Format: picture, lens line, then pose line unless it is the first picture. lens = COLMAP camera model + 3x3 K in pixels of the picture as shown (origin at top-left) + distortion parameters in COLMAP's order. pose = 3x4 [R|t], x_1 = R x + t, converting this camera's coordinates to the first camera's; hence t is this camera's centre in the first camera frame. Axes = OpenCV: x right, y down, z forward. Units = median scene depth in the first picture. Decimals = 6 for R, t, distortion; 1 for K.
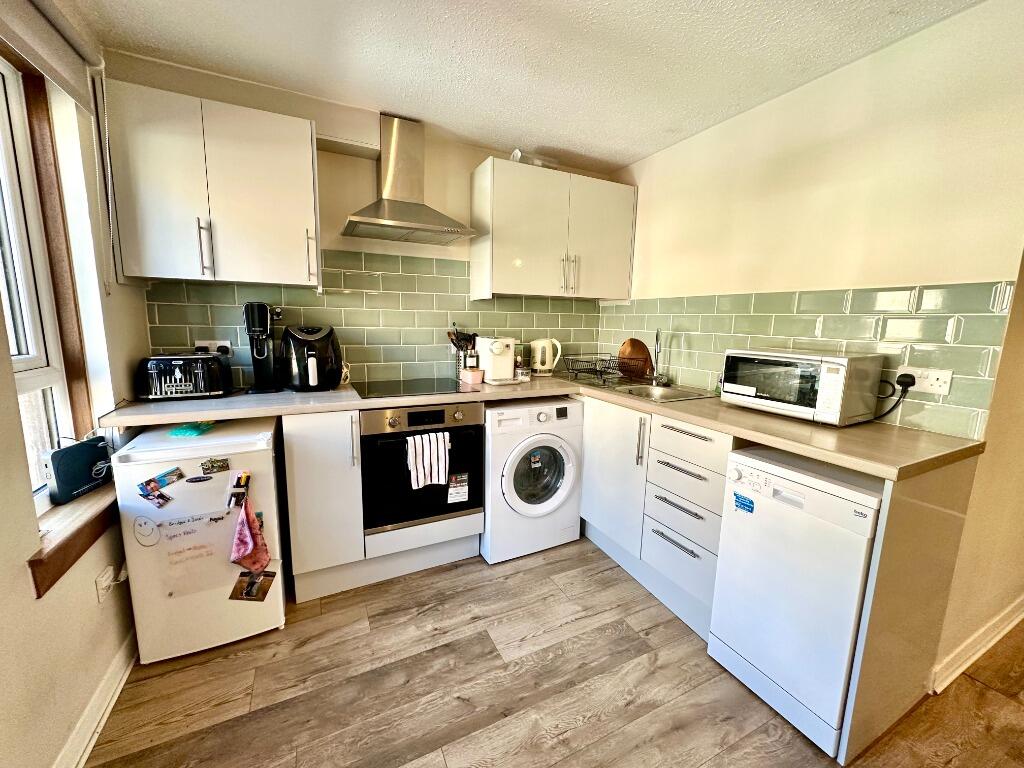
lens RADIAL K [[408.2, 0, 513.0], [0, 408.2, 383.2], [0, 0, 1]] dist [0.000126, 0.000016]
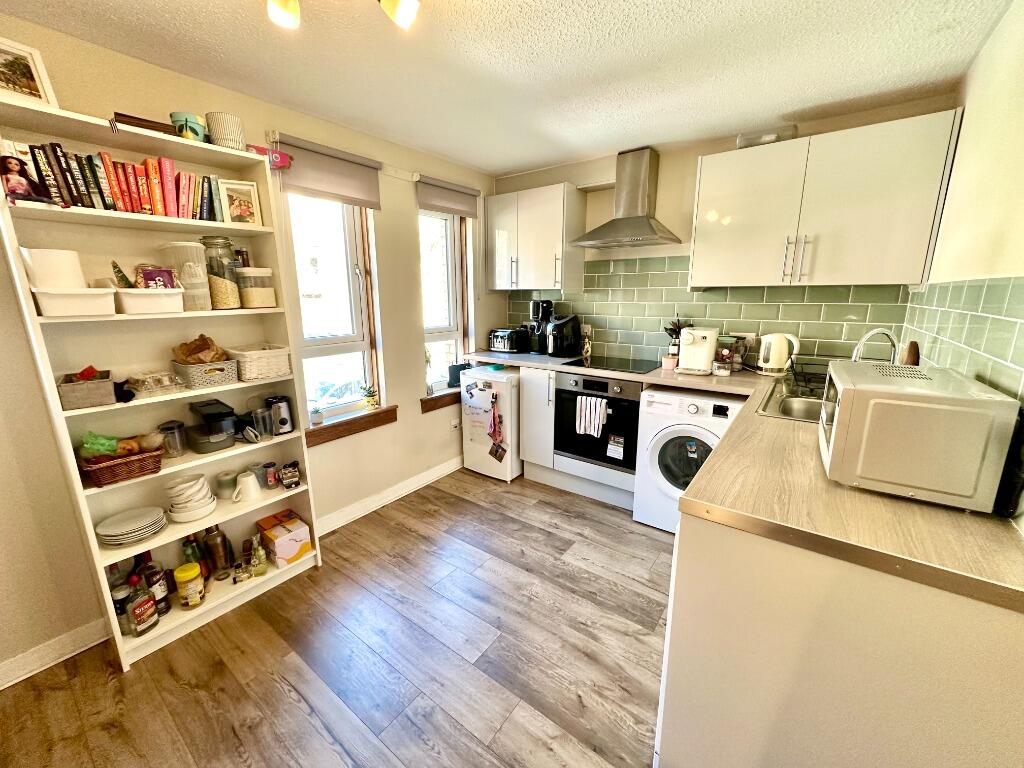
lens RADIAL K [[408.2, 0, 511.3], [0, 408.2, 383.7], [0, 0, 1]] dist [0.000126, 0.000016]
pose [[0.454765, 0.173300, -0.873588, 0.880911], [-0.125252, 0.983582, 0.129918, -0.065300], [0.881760, 0.050336, 0.469004, 0.128163]]
